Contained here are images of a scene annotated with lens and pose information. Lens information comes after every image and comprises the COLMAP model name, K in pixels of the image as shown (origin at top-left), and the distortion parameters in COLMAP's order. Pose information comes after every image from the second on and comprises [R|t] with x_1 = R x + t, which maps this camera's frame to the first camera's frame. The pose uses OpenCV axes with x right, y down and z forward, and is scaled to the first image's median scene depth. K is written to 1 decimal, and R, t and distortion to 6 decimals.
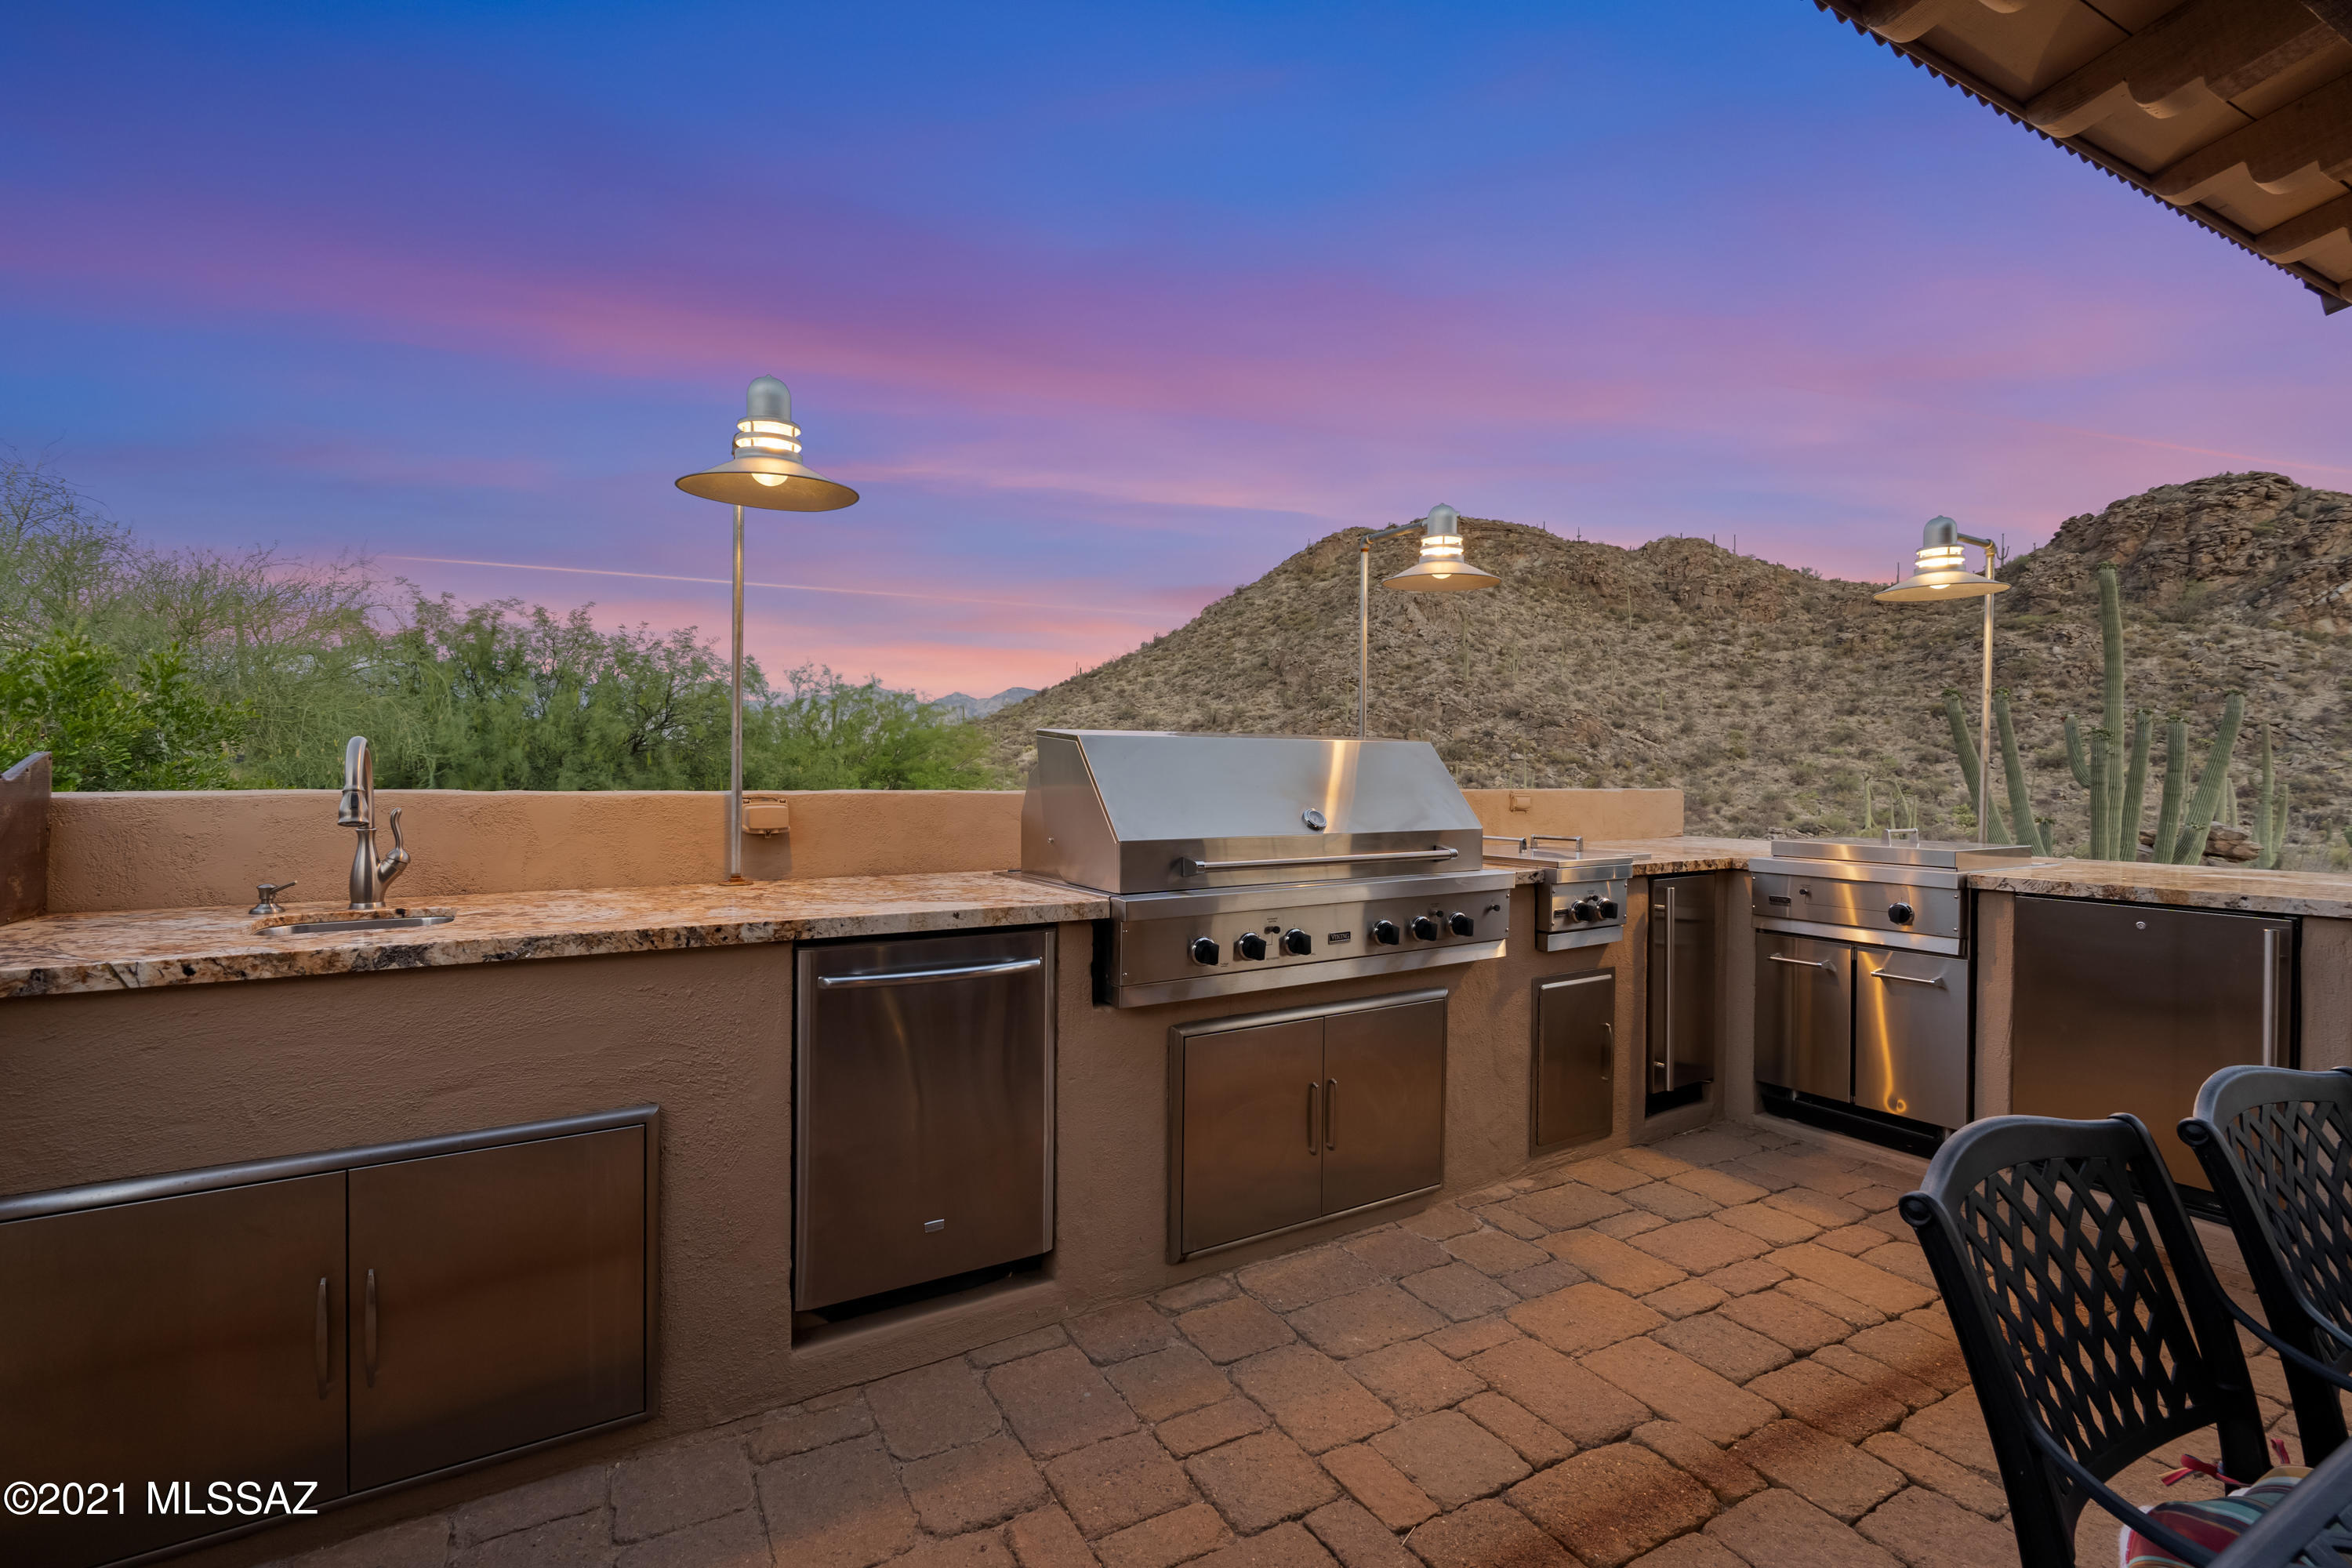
lens RADIAL K [[1079.1, 0, 1187.5], [0, 1079.1, 784.9], [0, 0, 1]] dist [0.002451, 0.000069]
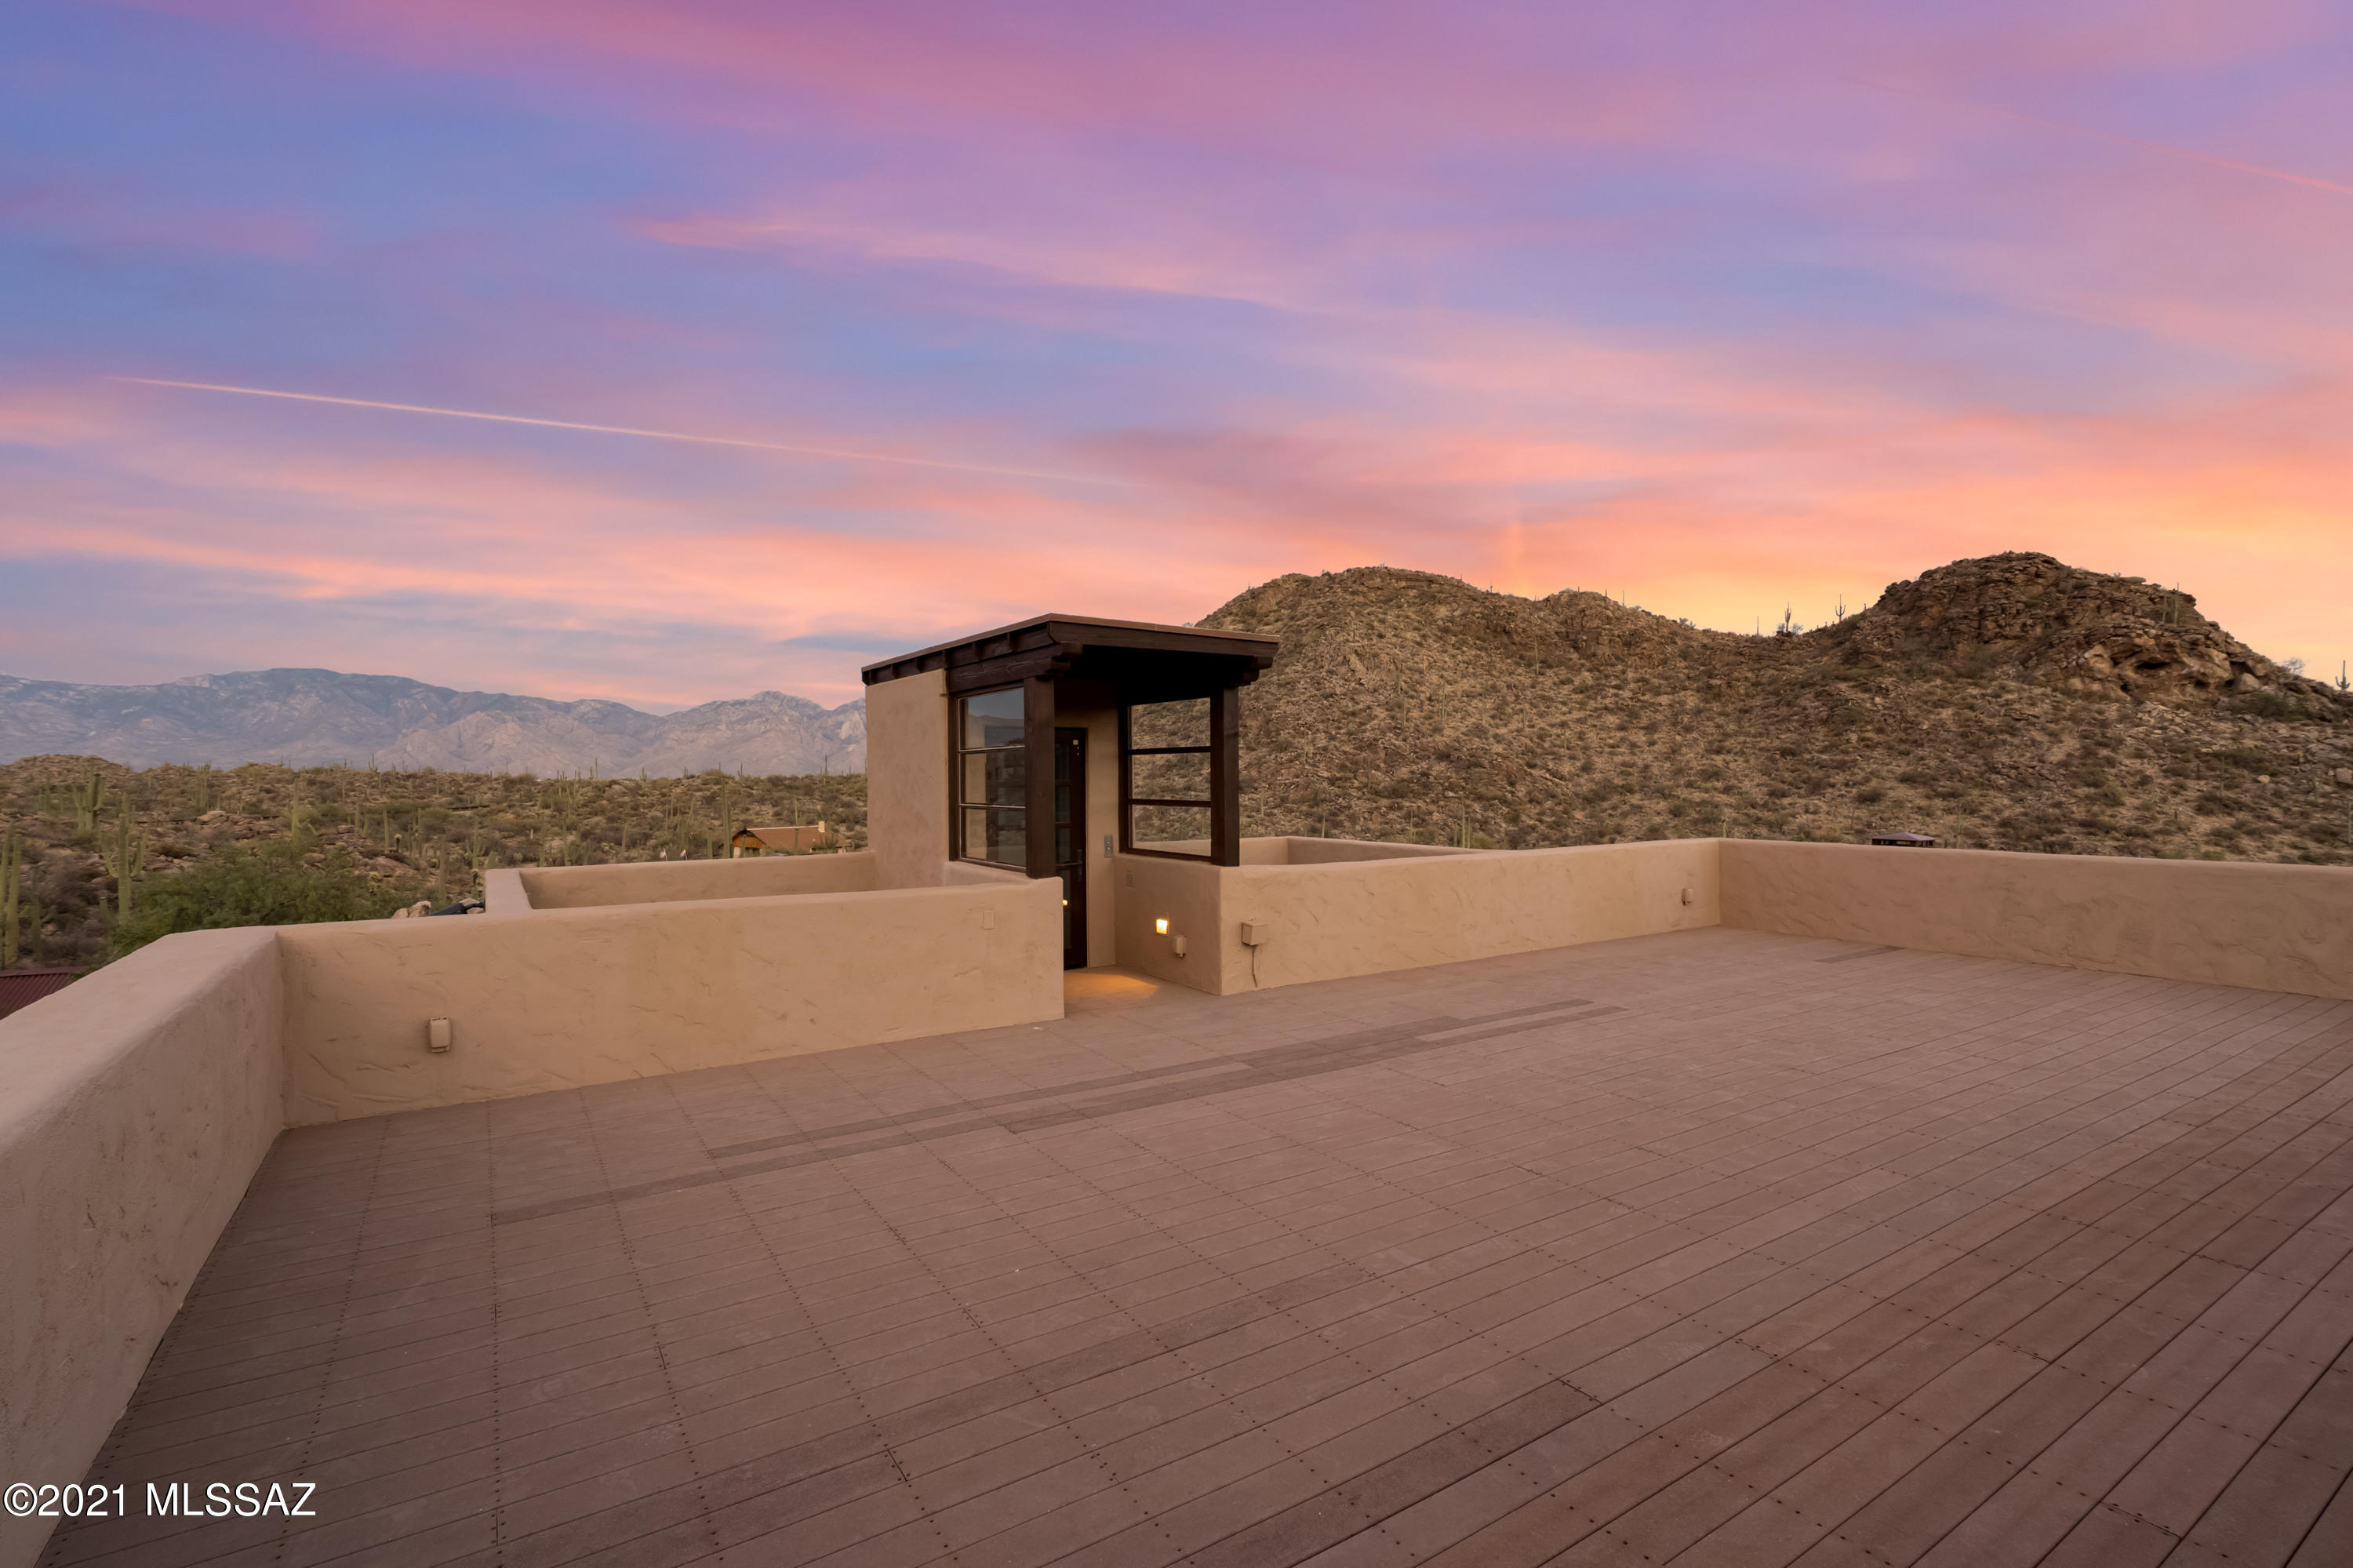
lens RADIAL K [[1079.6, 0, 1188.0], [0, 1079.6, 784.9], [0, 0, 1]] dist [0.002451, 0.000069]
pose [[0.996542, -0.011712, 0.082262, -0.069467], [0.011975, 0.999925, -0.002695, -0.031985], [-0.082224, 0.003670, 0.996607, -0.141823]]
